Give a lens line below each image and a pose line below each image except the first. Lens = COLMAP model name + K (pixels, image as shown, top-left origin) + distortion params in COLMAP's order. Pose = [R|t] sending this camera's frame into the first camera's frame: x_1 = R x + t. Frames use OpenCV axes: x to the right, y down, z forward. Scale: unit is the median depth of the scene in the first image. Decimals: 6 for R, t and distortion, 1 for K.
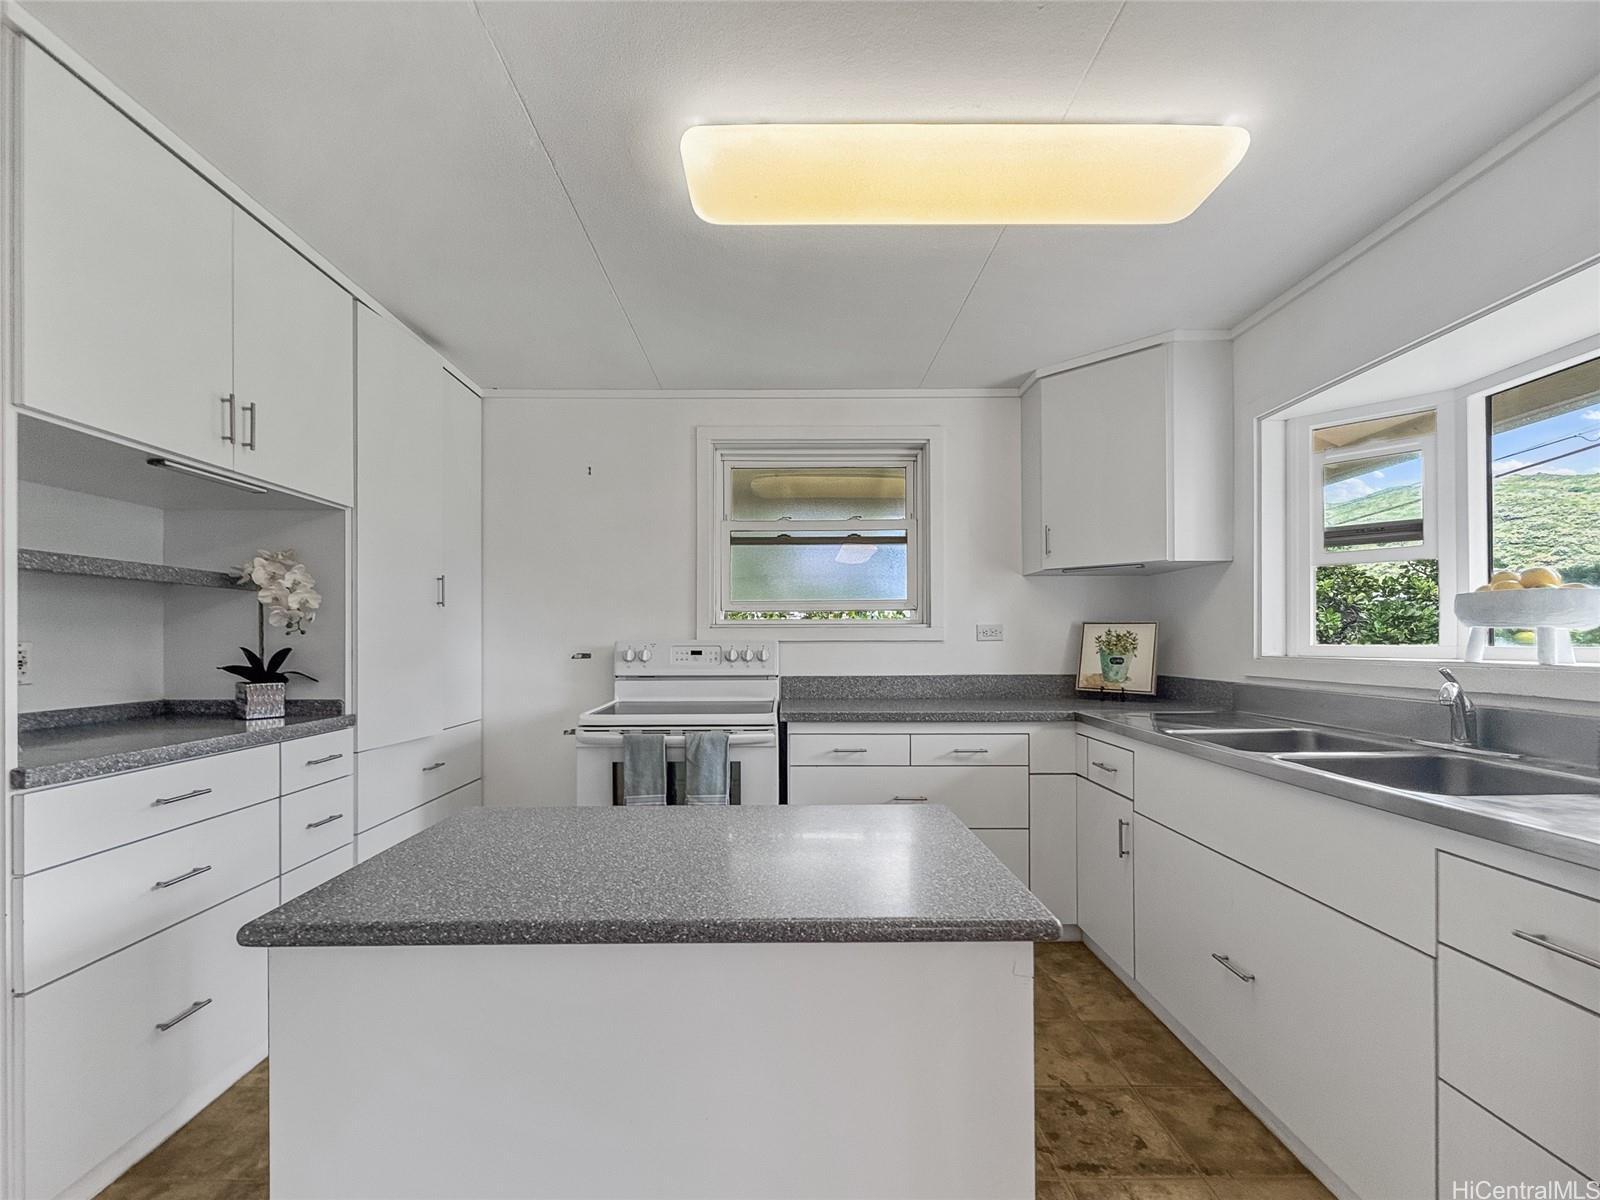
lens RADIAL K [[654.9, 0, 793.7], [0, 654.9, 635.0], [0, 0, 1]] dist [-0.000813, 0.000019]
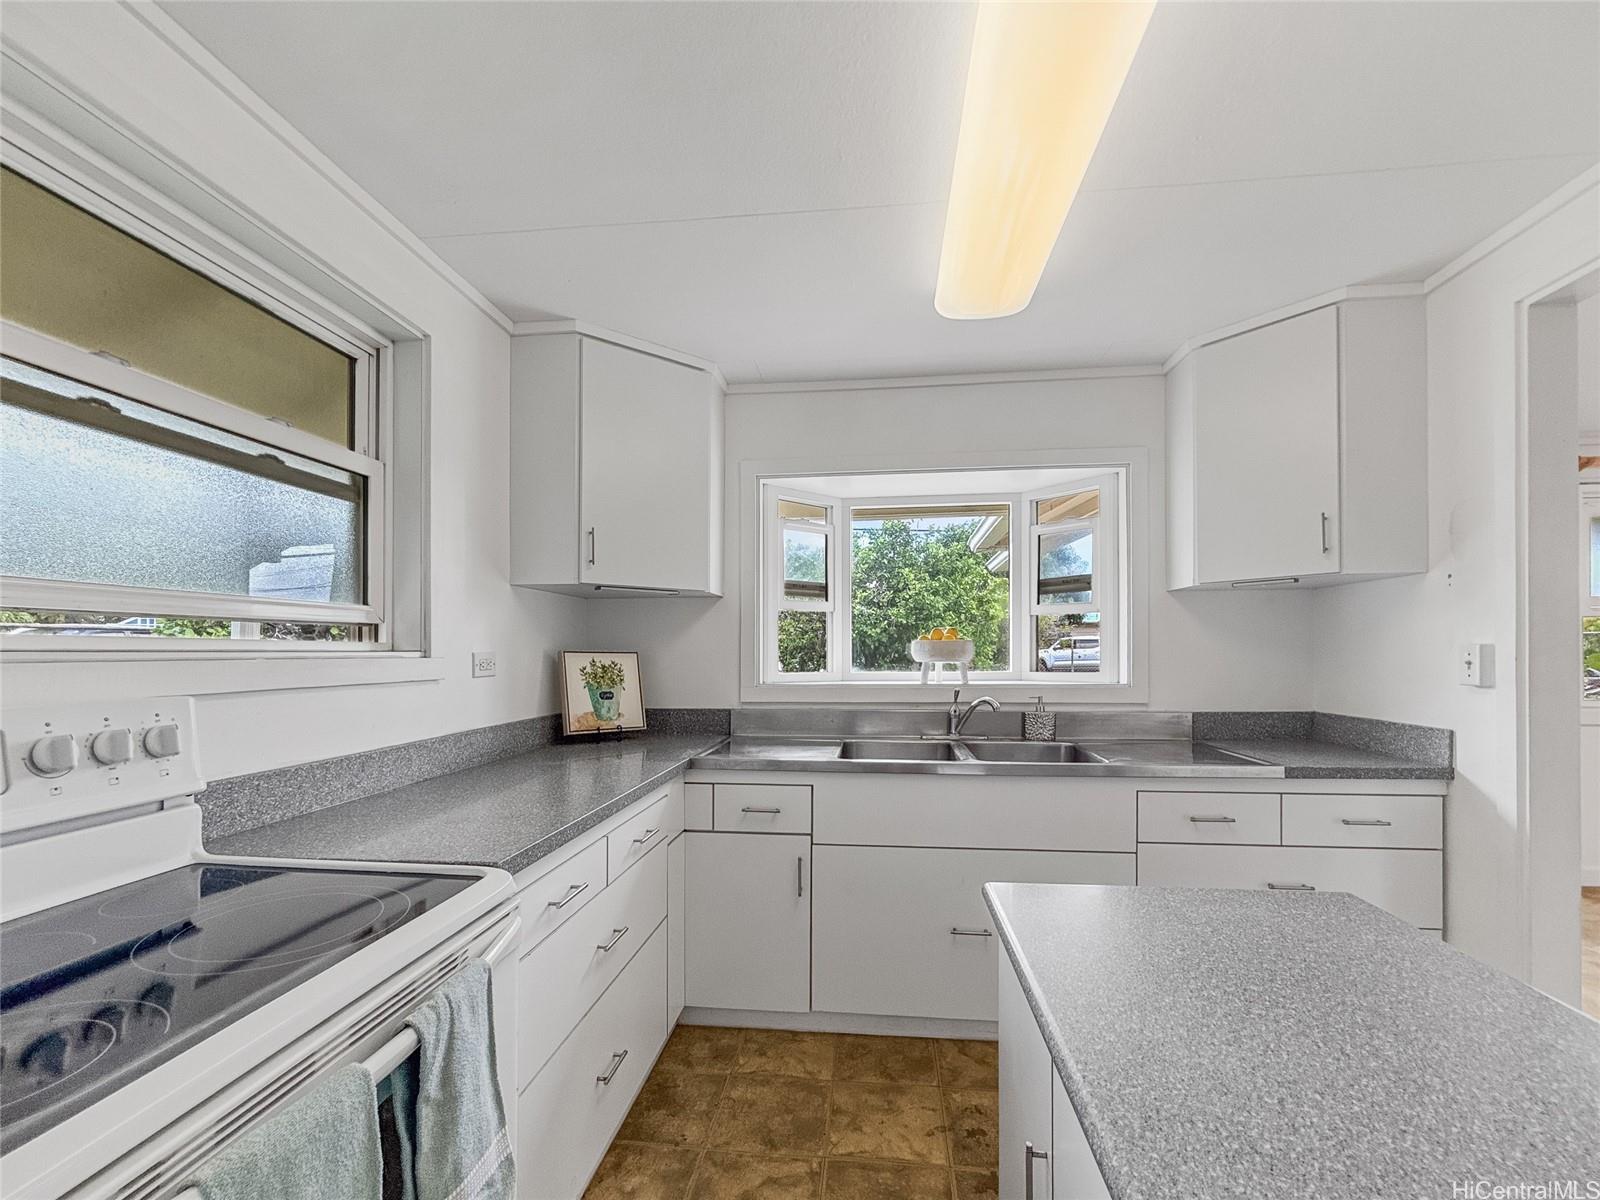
lens RADIAL K [[676.3, 0, 798.8], [0, 676.3, 650.2], [0, 0, 1]] dist [0.001350, 0.000015]
pose [[0.129559, 0.006162, 0.991553, -0.366107], [-0.004030, 0.999976, -0.005688, -0.016794], [-0.991564, -0.003259, 0.129581, 0.628486]]
